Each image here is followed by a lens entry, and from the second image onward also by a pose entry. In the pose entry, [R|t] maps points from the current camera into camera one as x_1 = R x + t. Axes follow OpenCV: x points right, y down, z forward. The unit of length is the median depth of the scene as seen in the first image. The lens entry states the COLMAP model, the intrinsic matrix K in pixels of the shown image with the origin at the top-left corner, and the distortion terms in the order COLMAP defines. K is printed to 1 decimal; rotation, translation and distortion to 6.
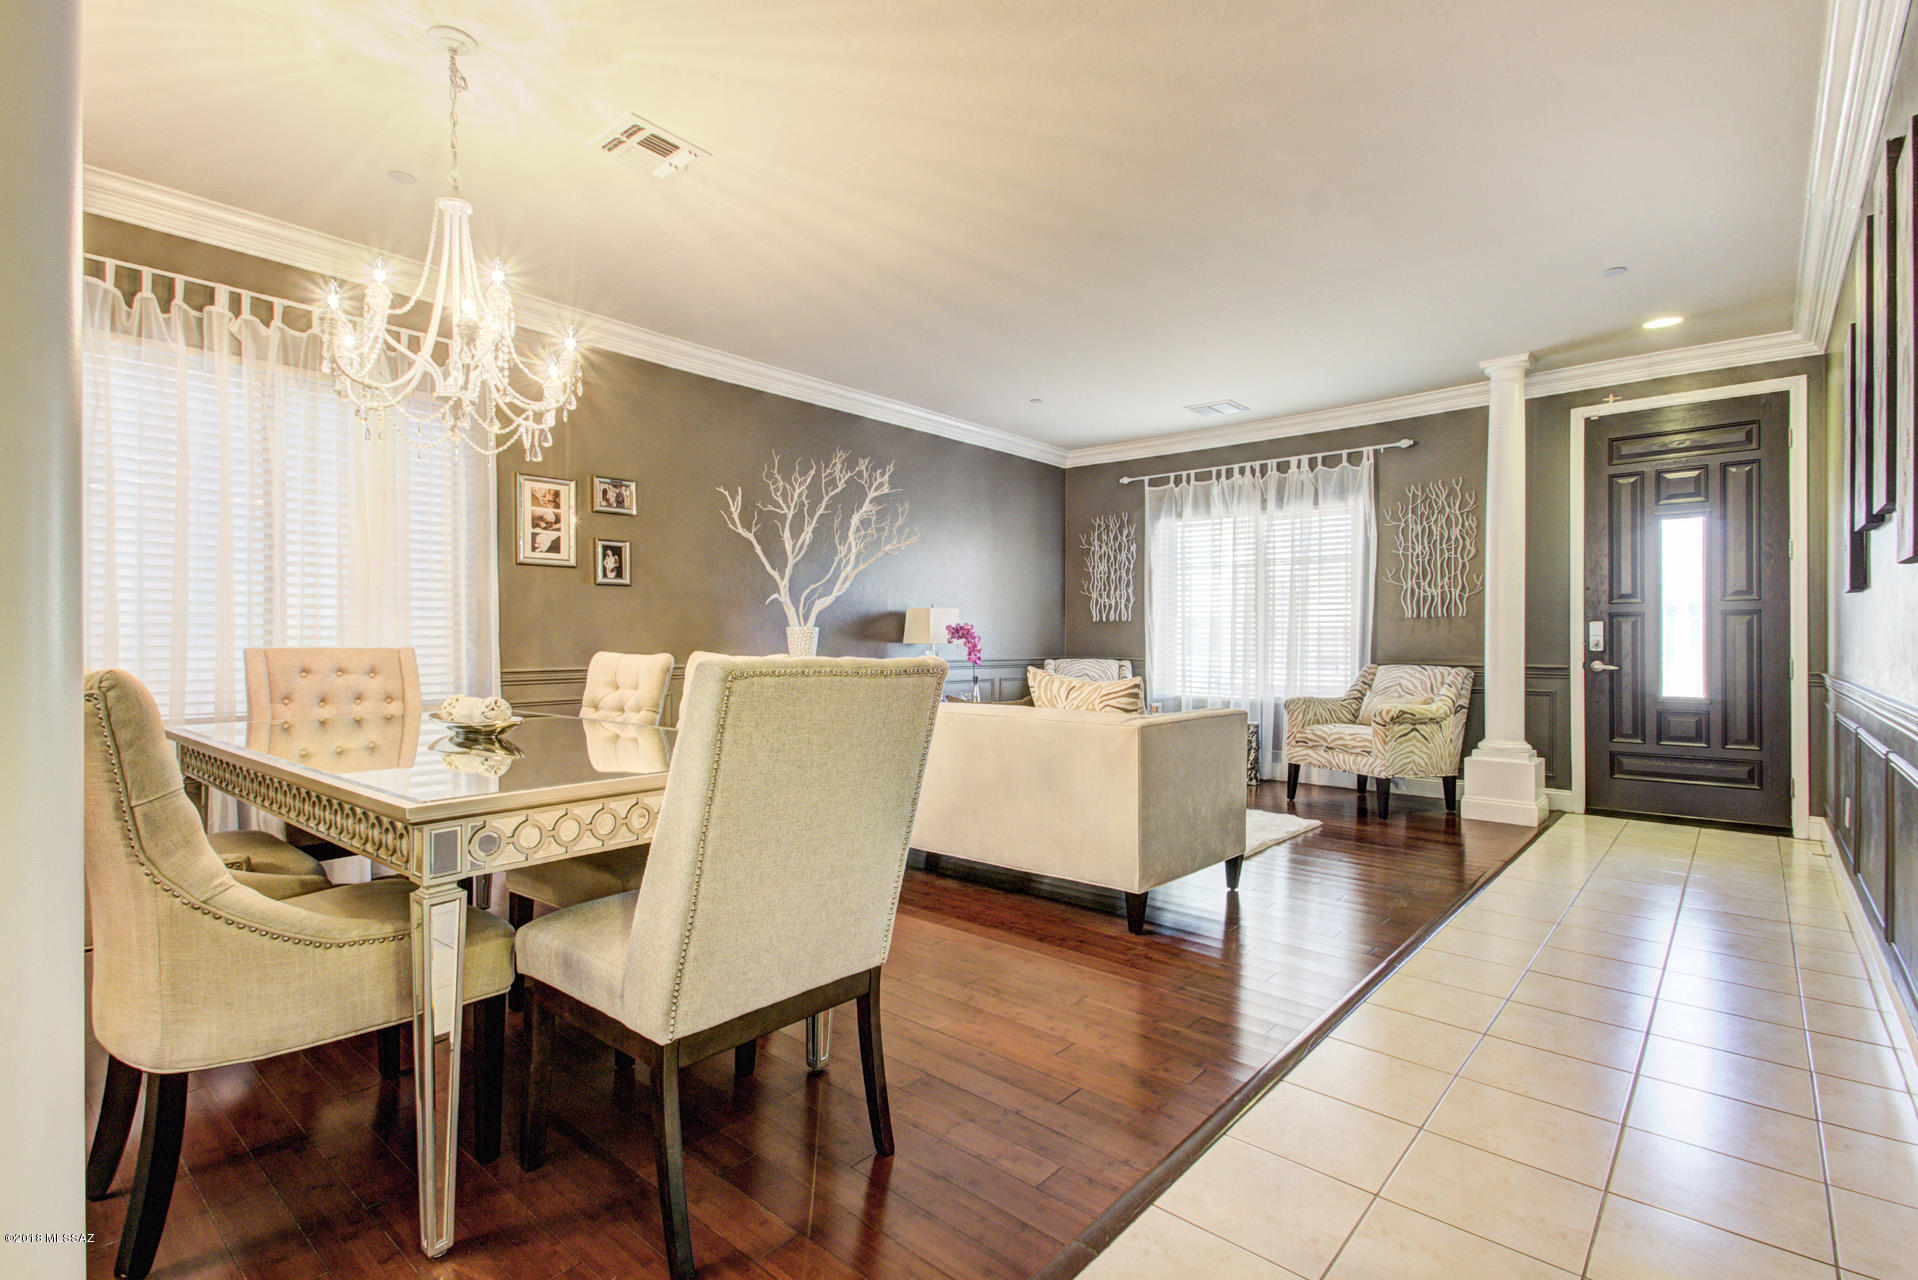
lens RADIAL K [[895.5, 0, 989.9], [0, 895.5, 616.1], [0, 0, 1]] dist [0.035050, -0.009967]
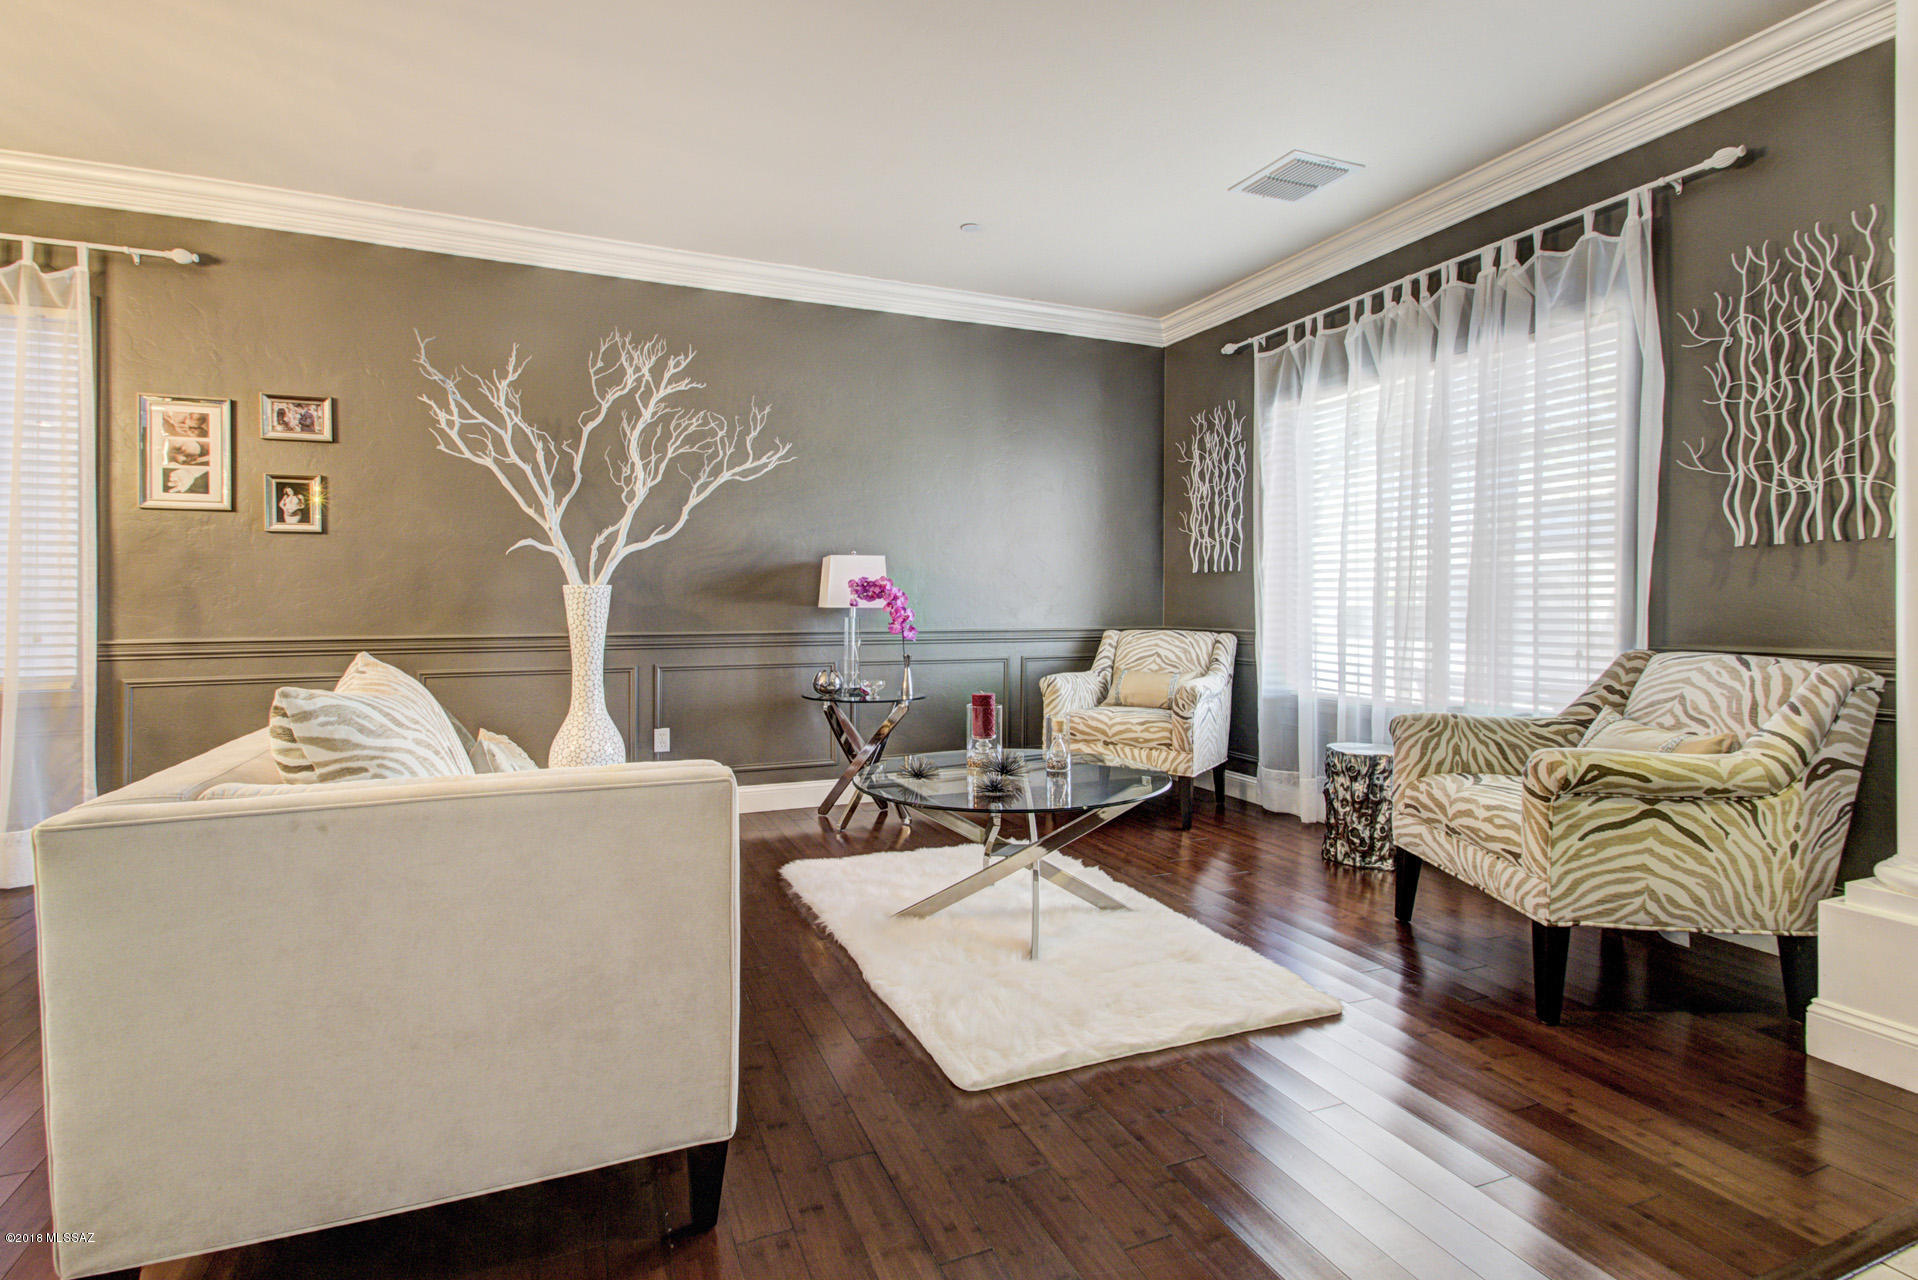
lens RADIAL K [[895.5, 0, 968.1], [0, 895.5, 589.1], [0, 0, 1]] dist [0.035050, -0.009967]
pose [[0.882944, -0.011038, -0.469348, 0.336766], [0.015645, 0.999860, 0.005916, 0.013703], [0.469217, -0.012567, 0.882993, 0.419394]]
